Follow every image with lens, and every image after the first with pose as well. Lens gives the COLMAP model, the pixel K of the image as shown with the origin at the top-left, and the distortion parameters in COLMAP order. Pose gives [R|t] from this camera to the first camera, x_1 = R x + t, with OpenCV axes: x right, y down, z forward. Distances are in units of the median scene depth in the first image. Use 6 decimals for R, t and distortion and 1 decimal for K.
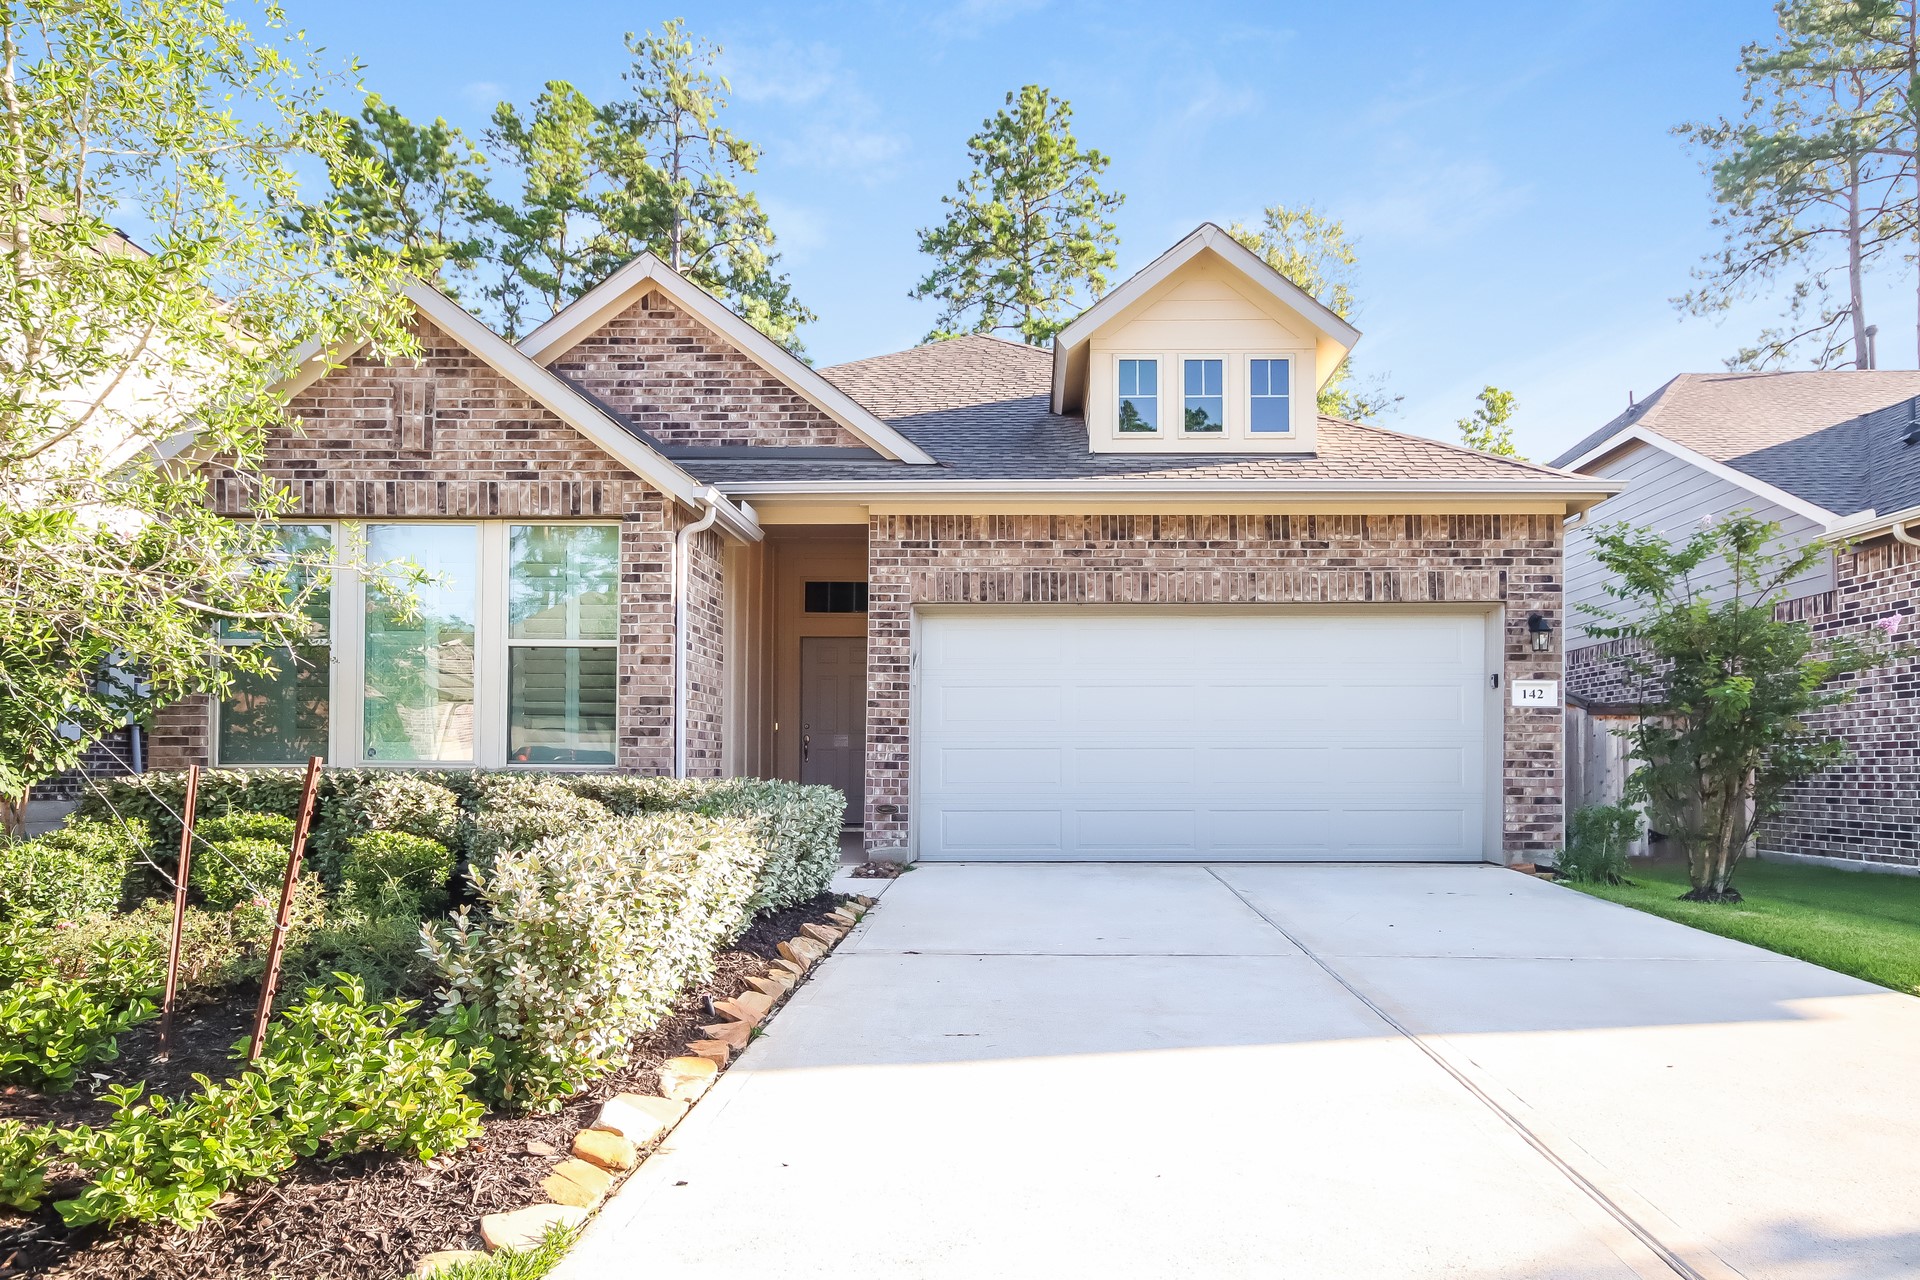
lens RADIAL K [[1262.1, 0, 963.6], [0, 1262.1, 735.4], [0, 0, 1]] dist [0.004129, 0.006437]
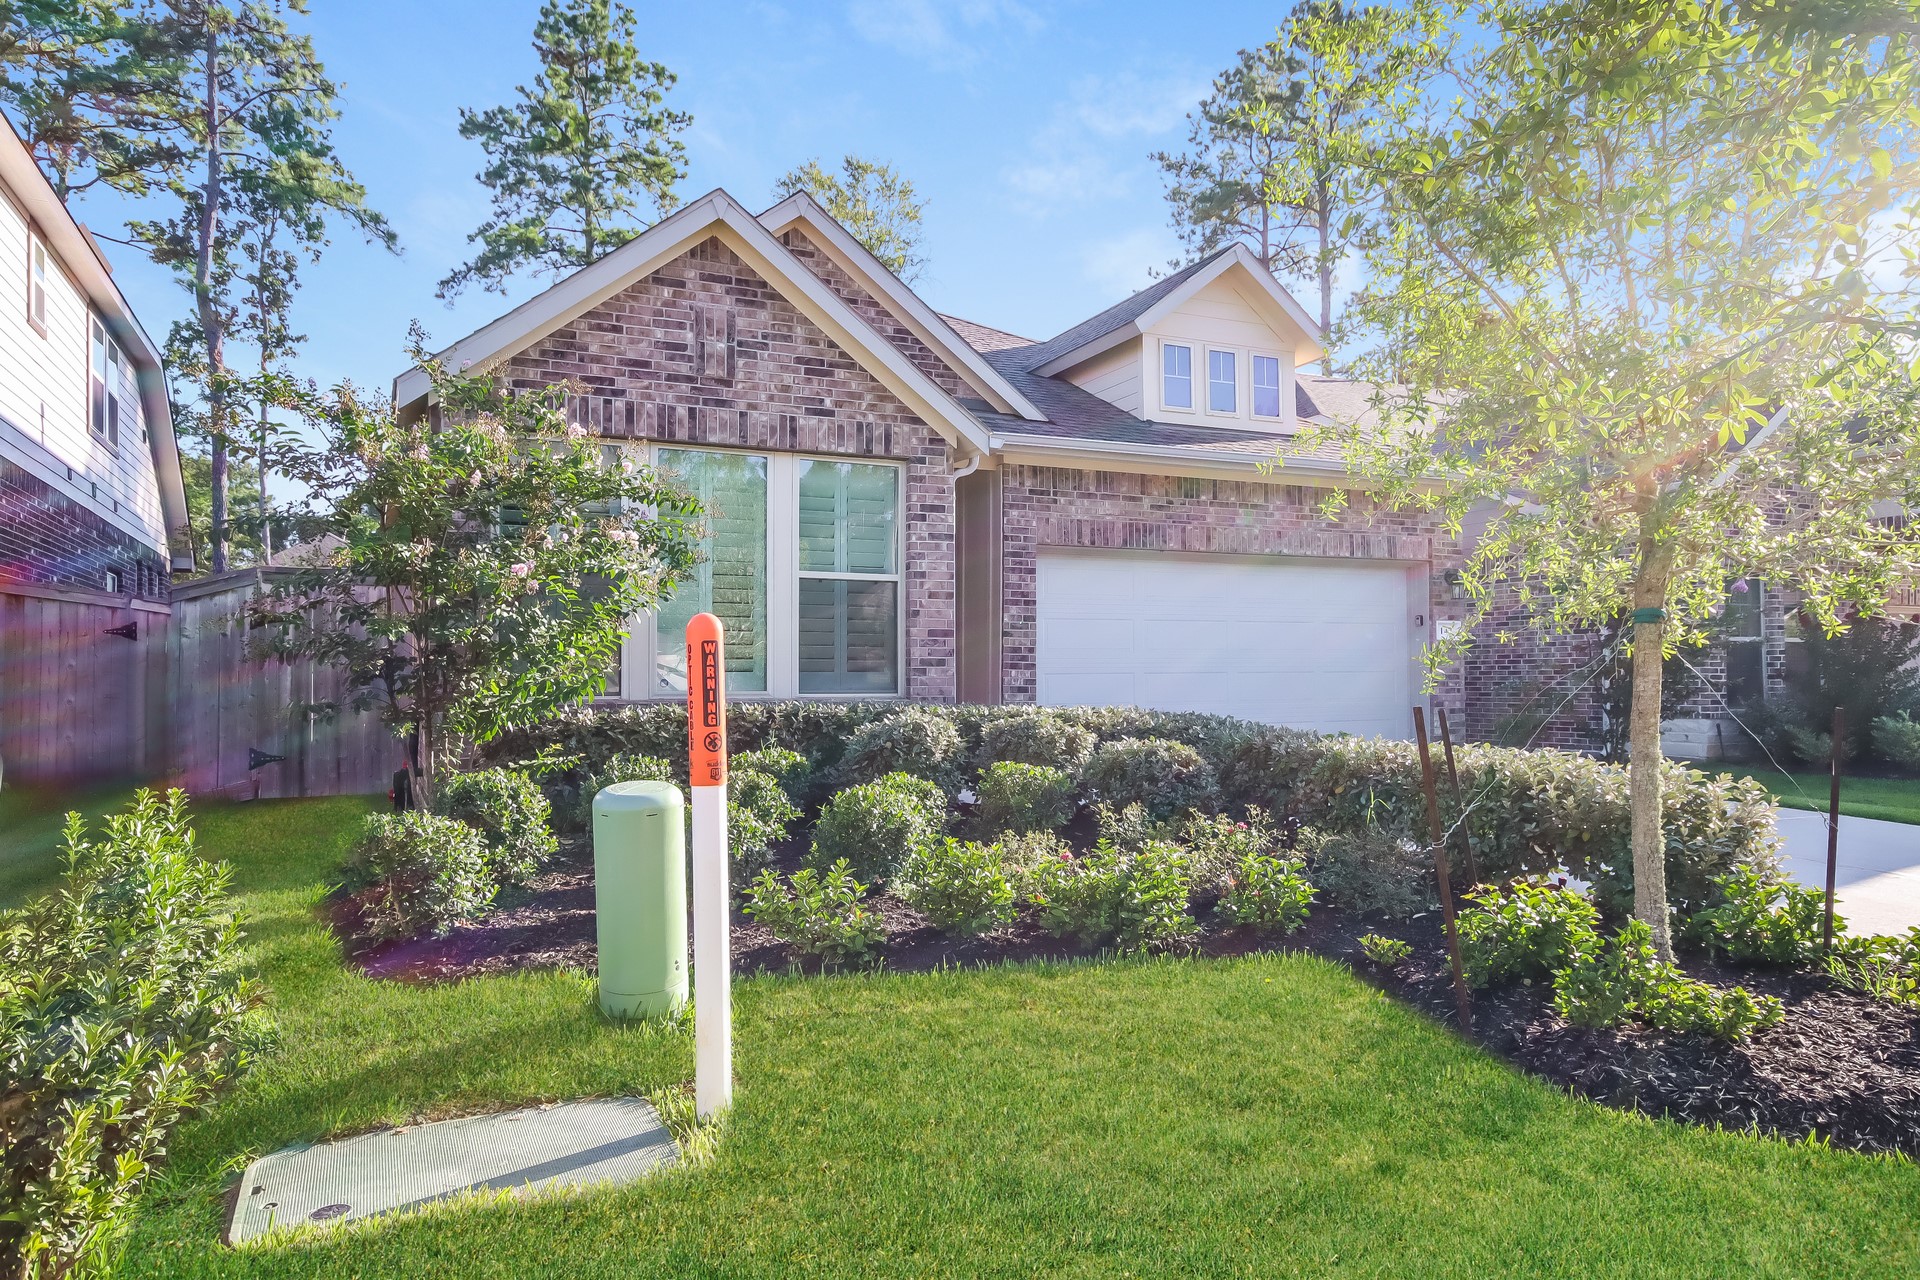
lens RADIAL K [[1258.4, 0, 960.0], [0, 1258.4, 640.0], [0, 0, 1]] dist [-0.003142, 0.001682]
pose [[0.897172, 0.005558, 0.441647, -0.695501], [-0.002393, 0.999967, -0.007723, -0.013133], [-0.441675, 0.005872, 0.897156, 0.034634]]
